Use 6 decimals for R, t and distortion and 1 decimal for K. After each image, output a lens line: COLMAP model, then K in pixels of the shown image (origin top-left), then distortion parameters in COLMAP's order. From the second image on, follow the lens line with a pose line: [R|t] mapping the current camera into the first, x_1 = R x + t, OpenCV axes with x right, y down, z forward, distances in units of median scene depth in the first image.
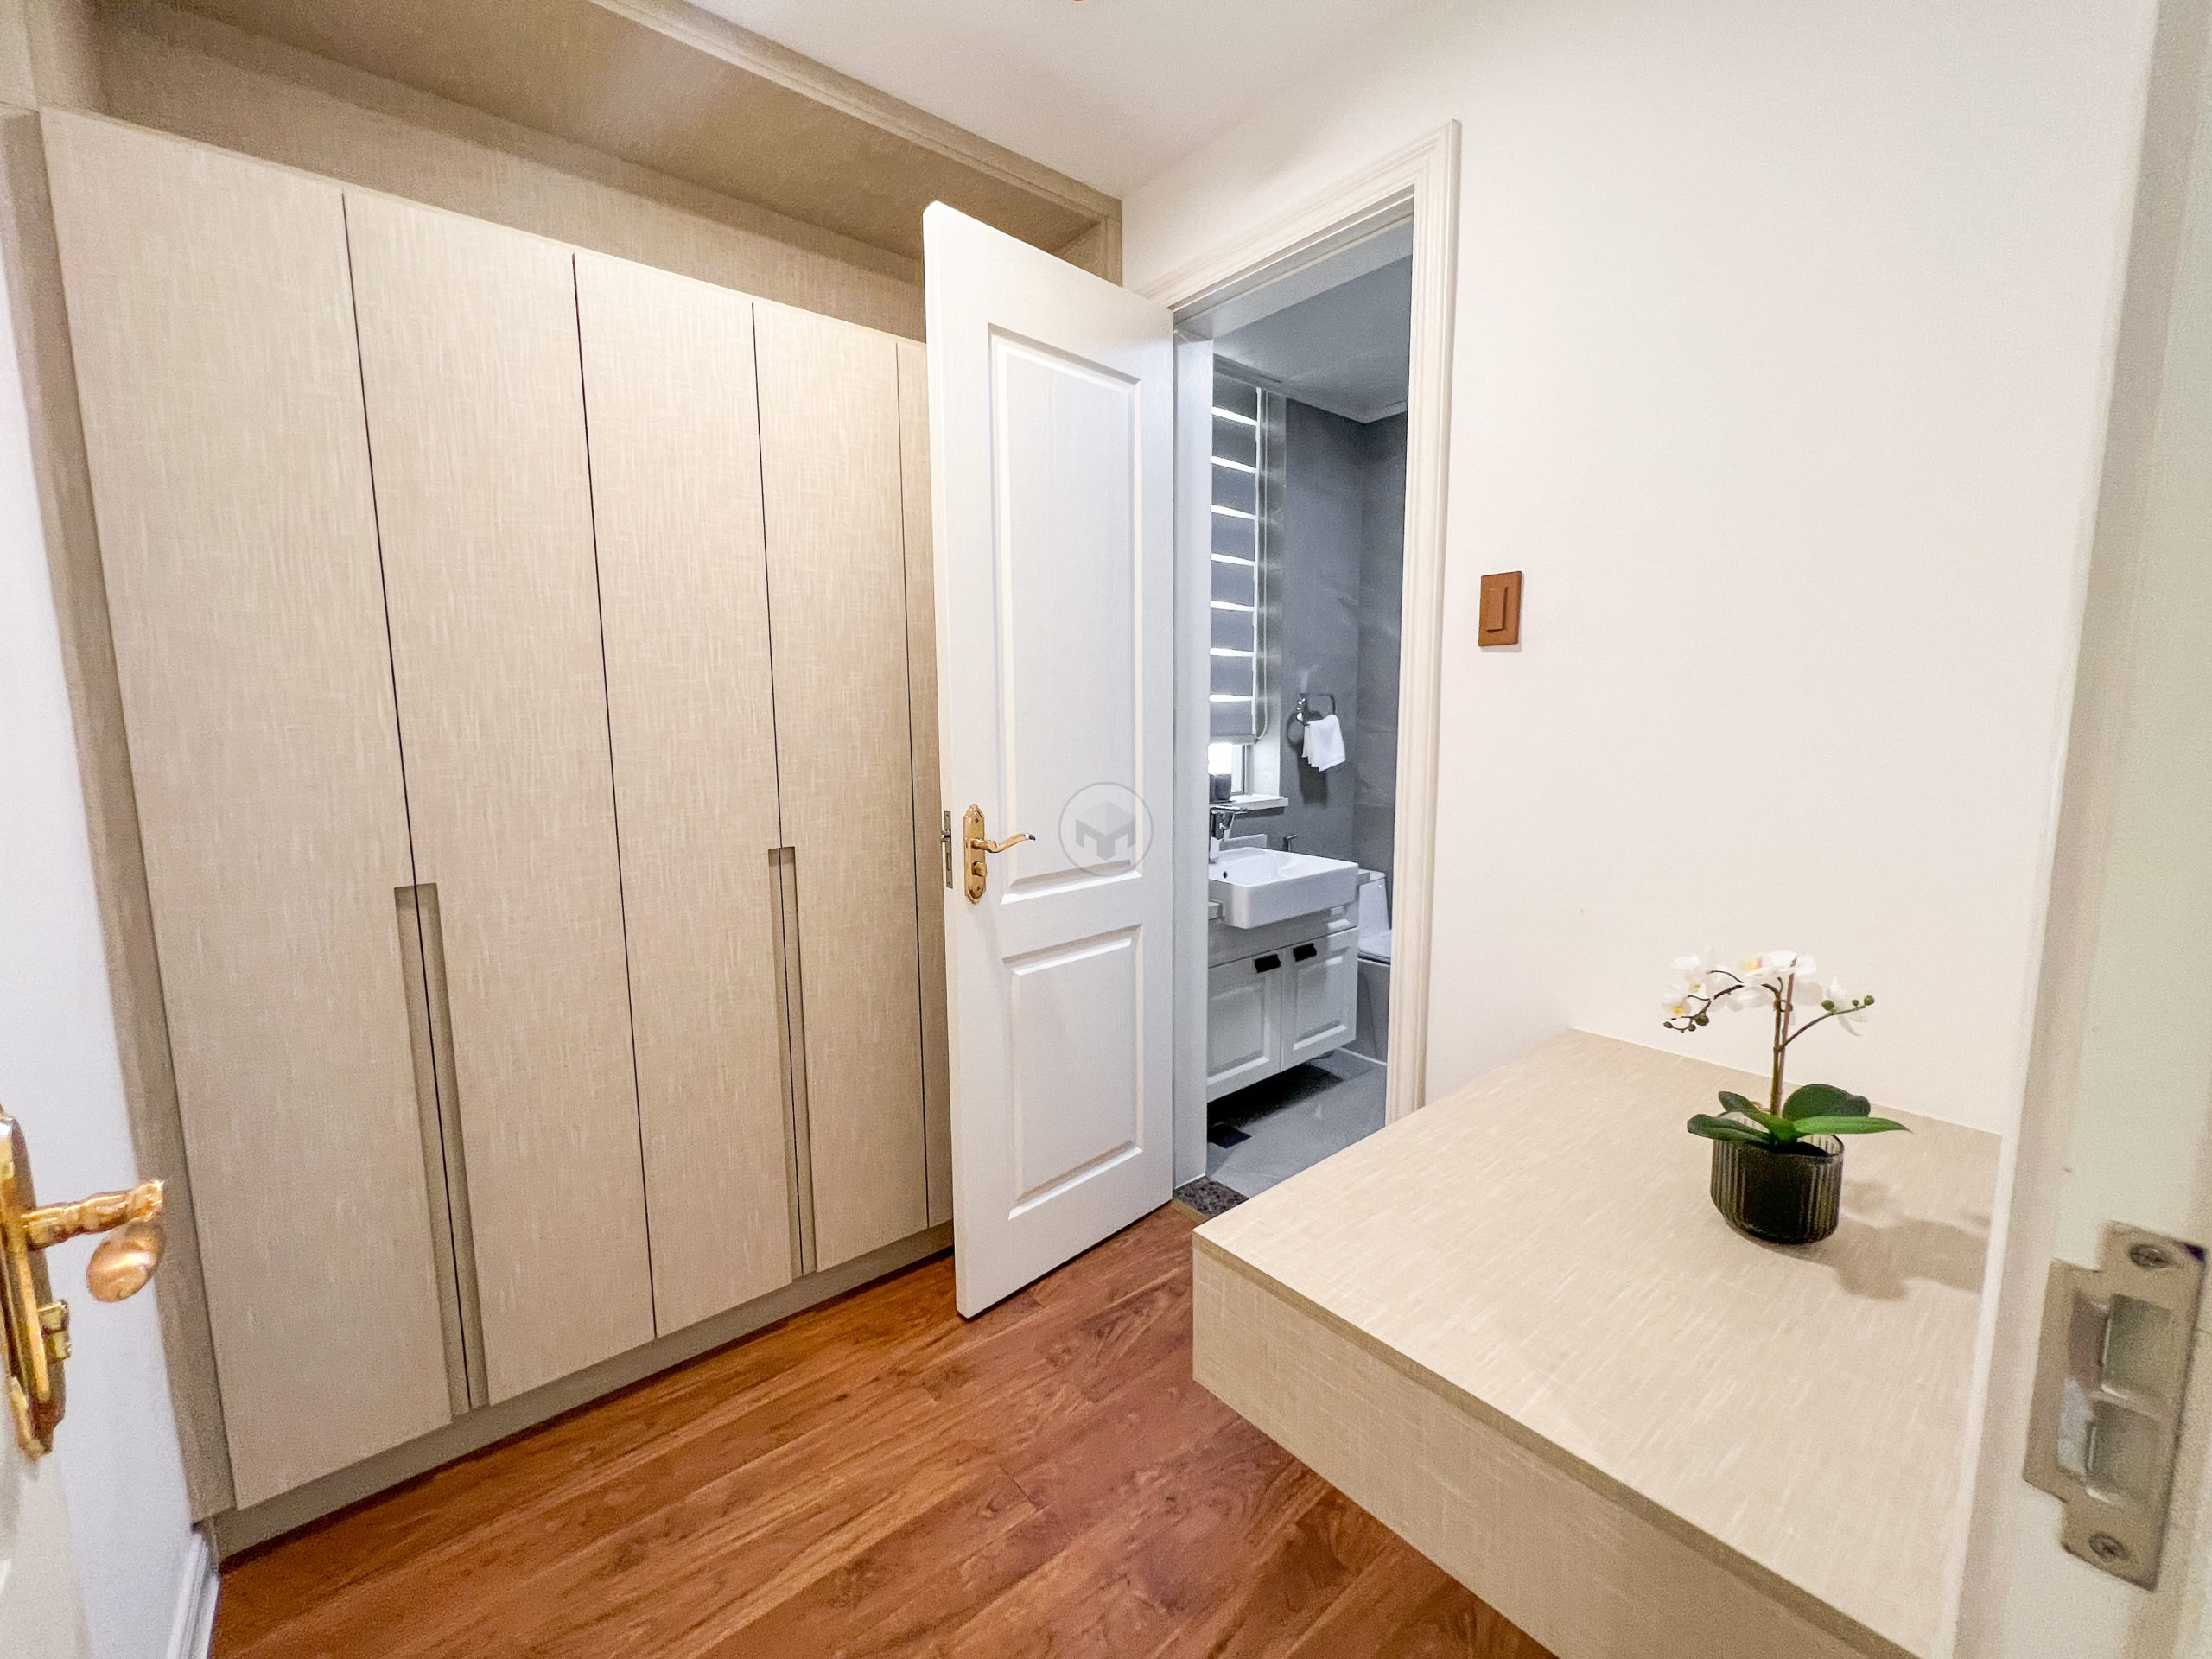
lens RADIAL K [[901.3, 0, 1106.8], [0, 901.3, 822.9], [0, 0, 1]] dist [-0.001135, 0.000105]
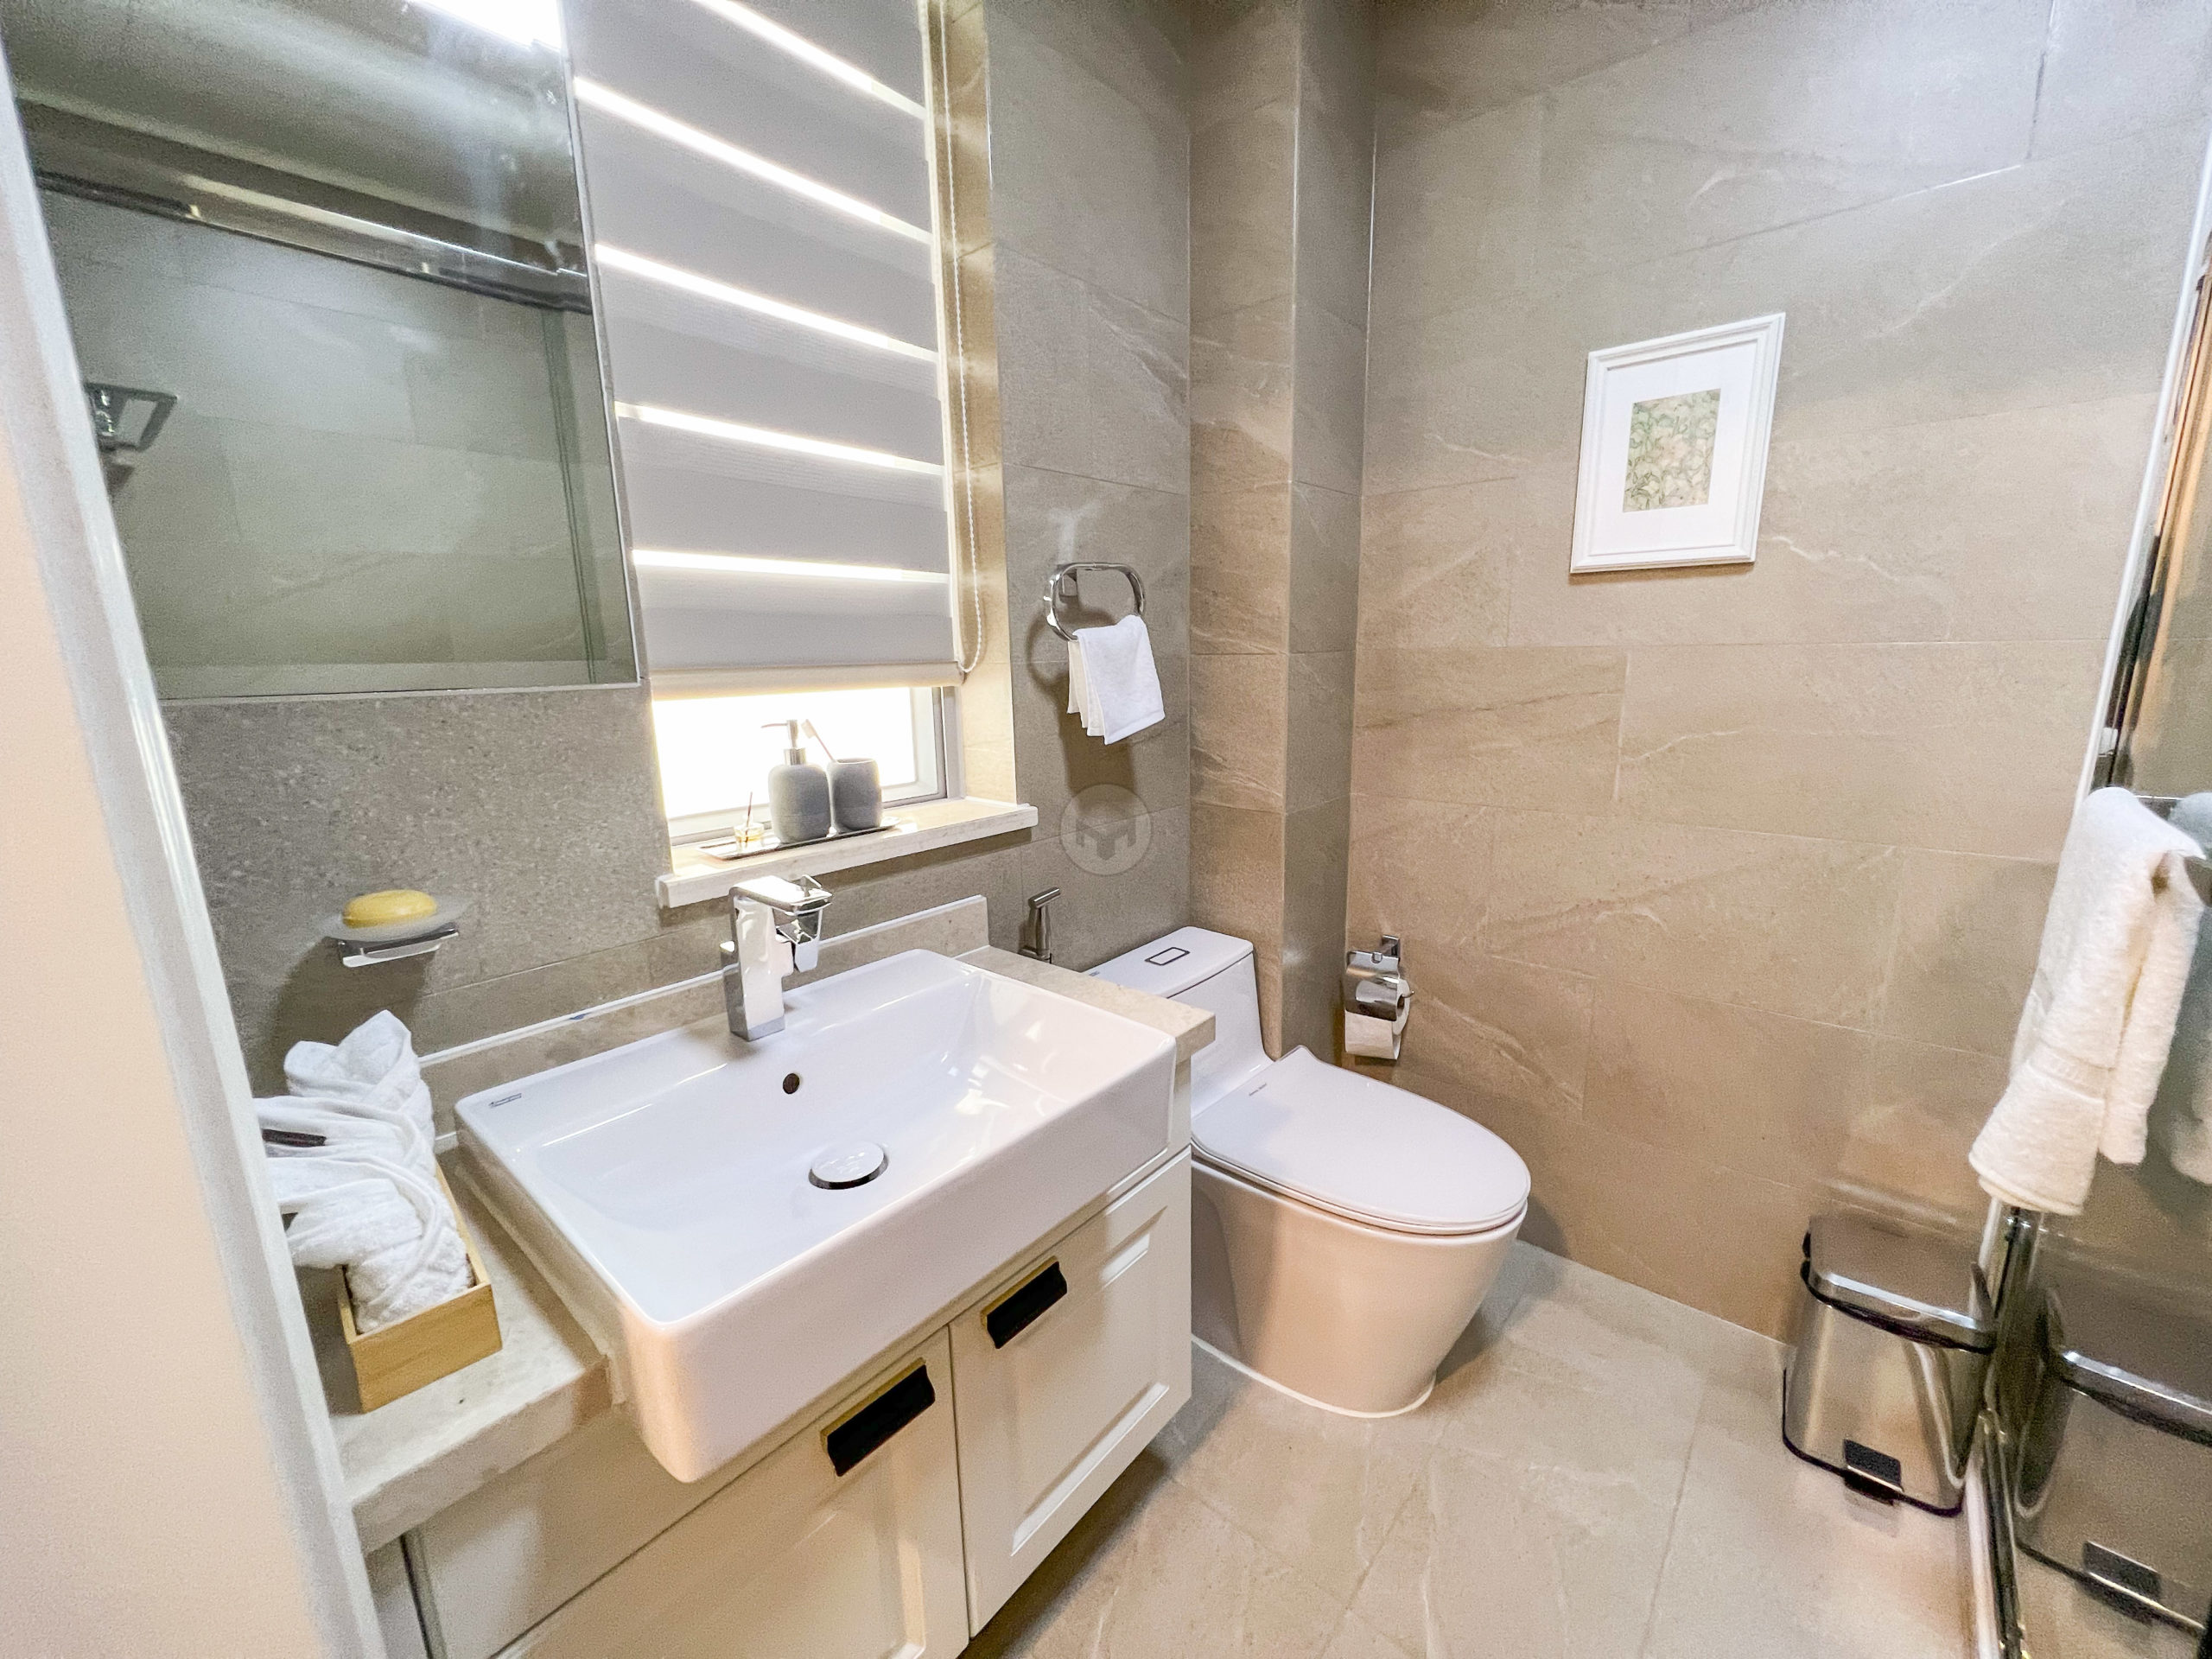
lens RADIAL K [[886.1, 0, 1112.6], [0, 886.1, 827.2], [0, 0, 1]] dist [-0.000288, 0.000189]
pose [[0.989763, -0.044038, 0.135758, 0.177235], [0.033256, 0.996184, 0.080691, -0.051305], [-0.138793, -0.075350, 0.987451, 0.562424]]
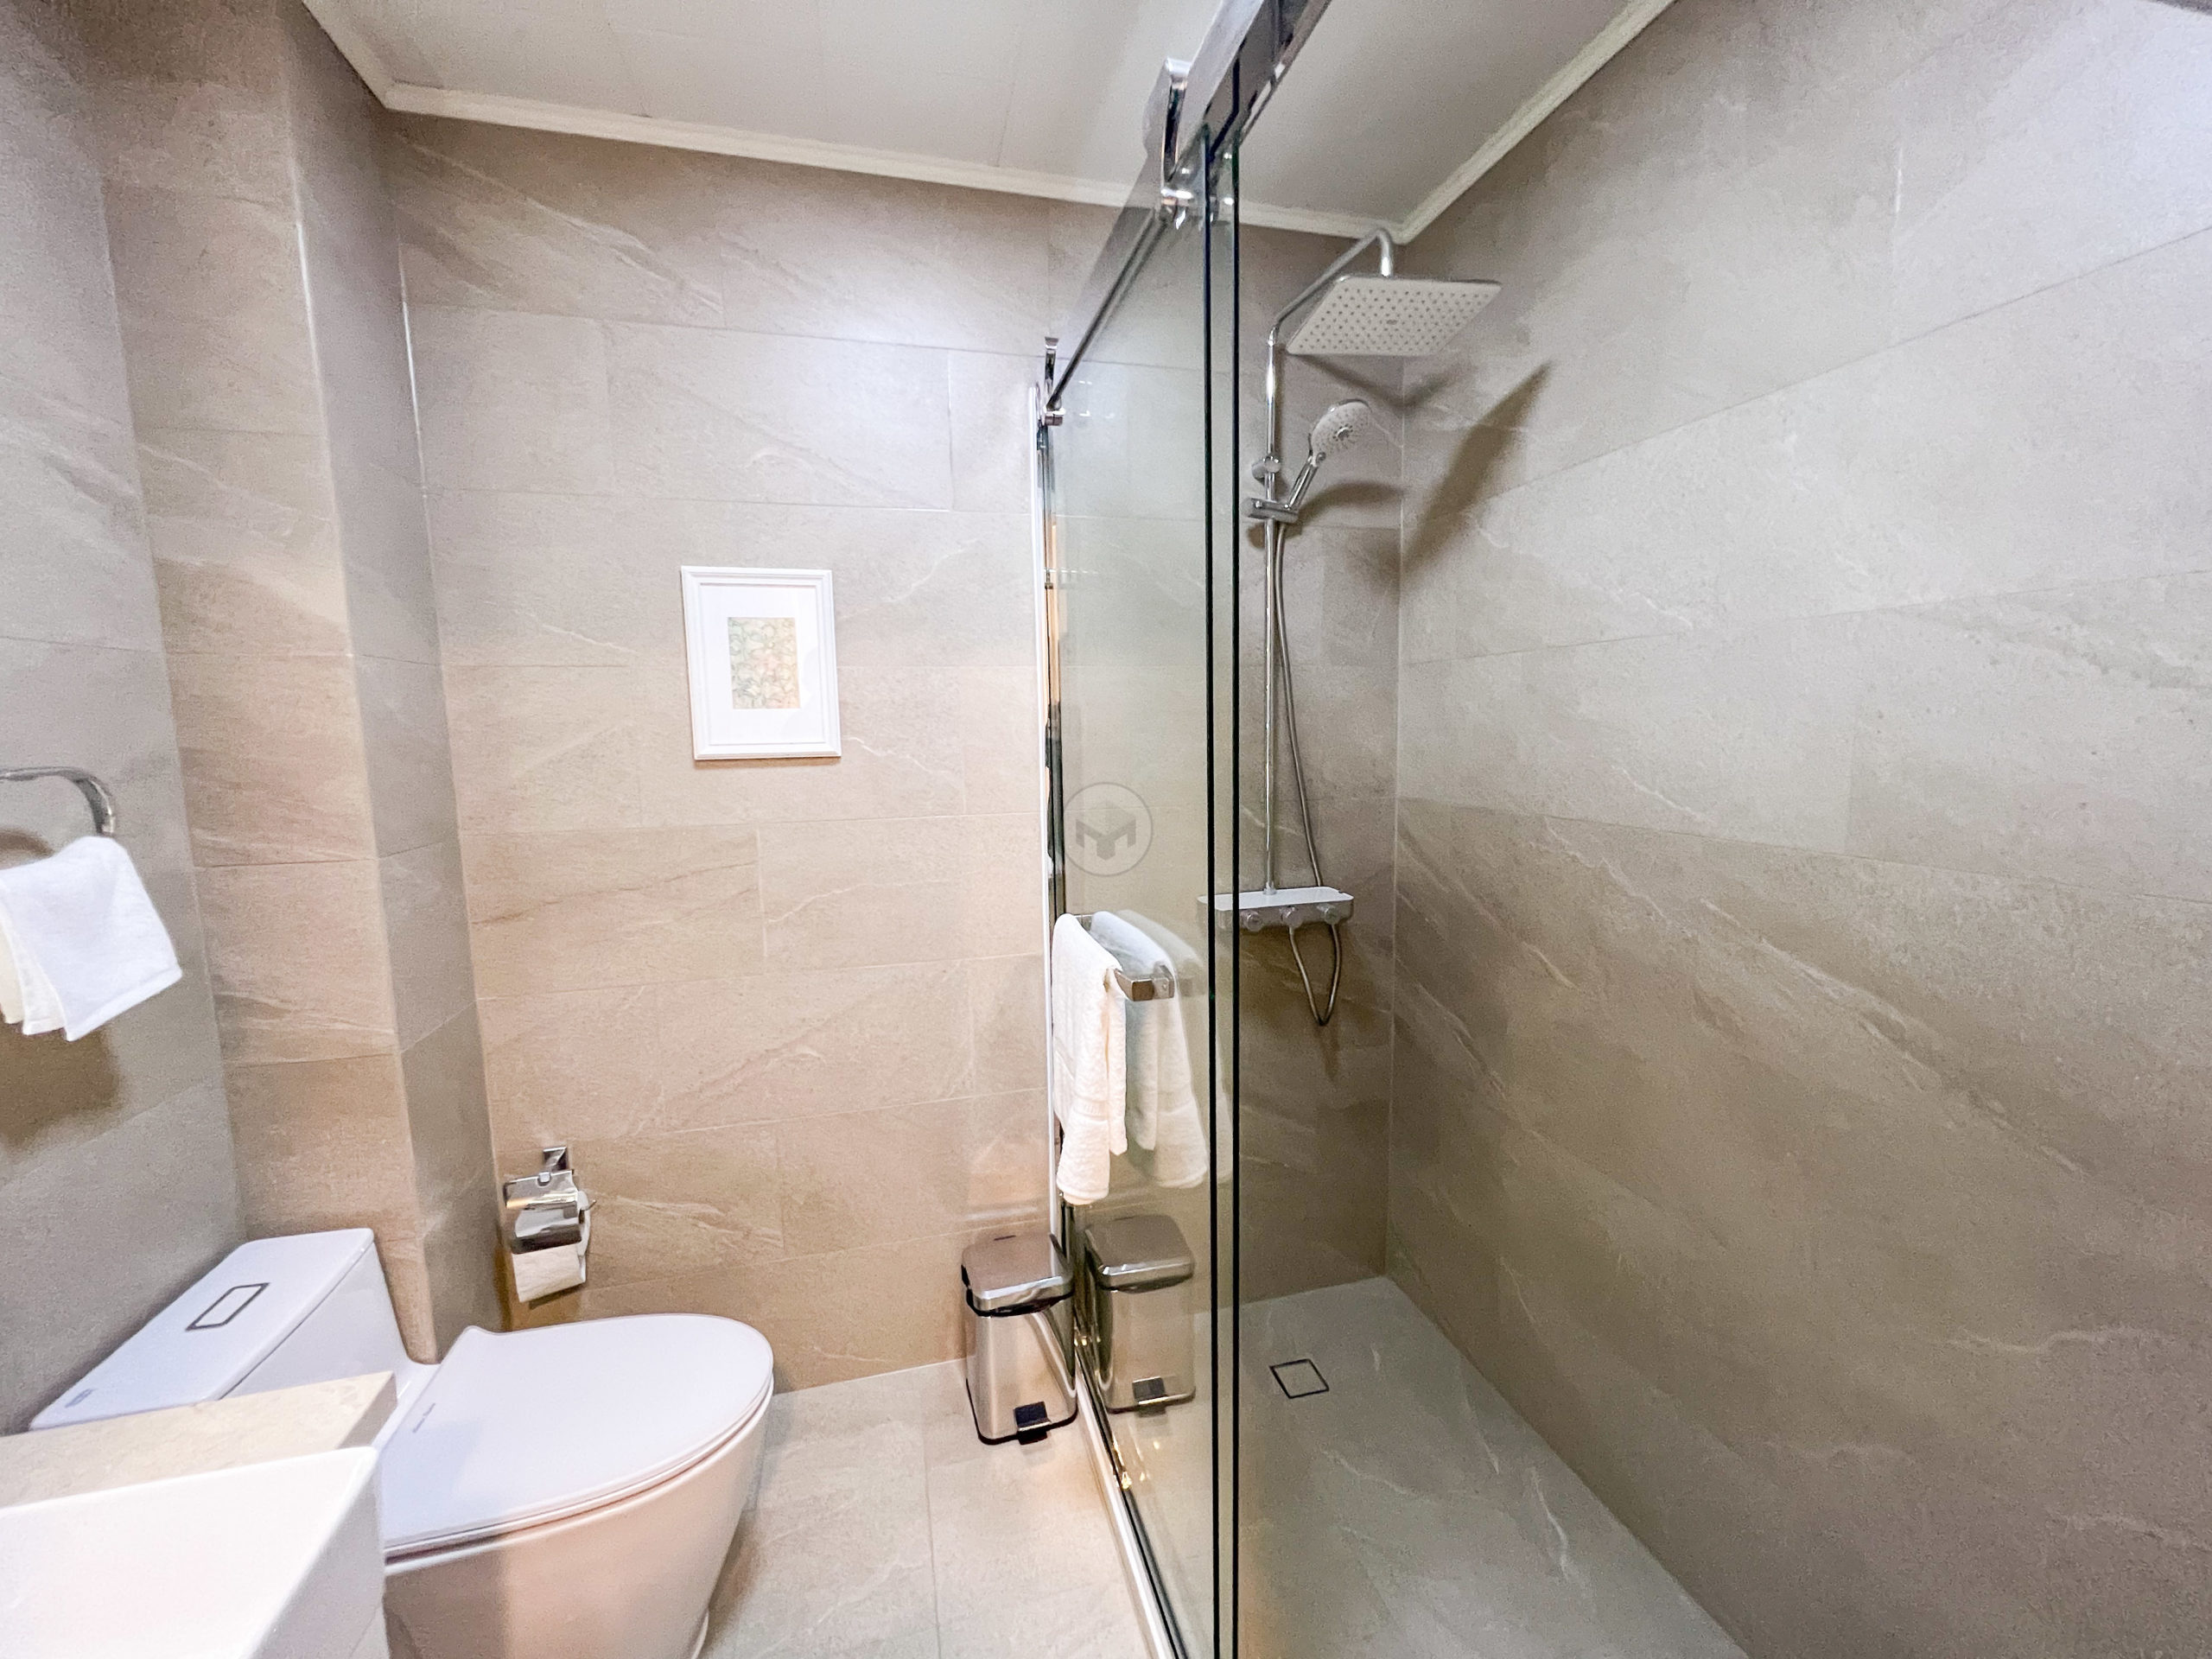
lens RADIAL K [[901.3, 0, 1106.8], [0, 901.3, 822.9], [0, 0, 1]] dist [-0.001135, 0.000105]
pose [[0.444774, -0.108845, 0.889004, 0.134073], [0.126753, 0.990247, 0.057825, -0.099910], [-0.886628, 0.086965, 0.454233, 0.563651]]
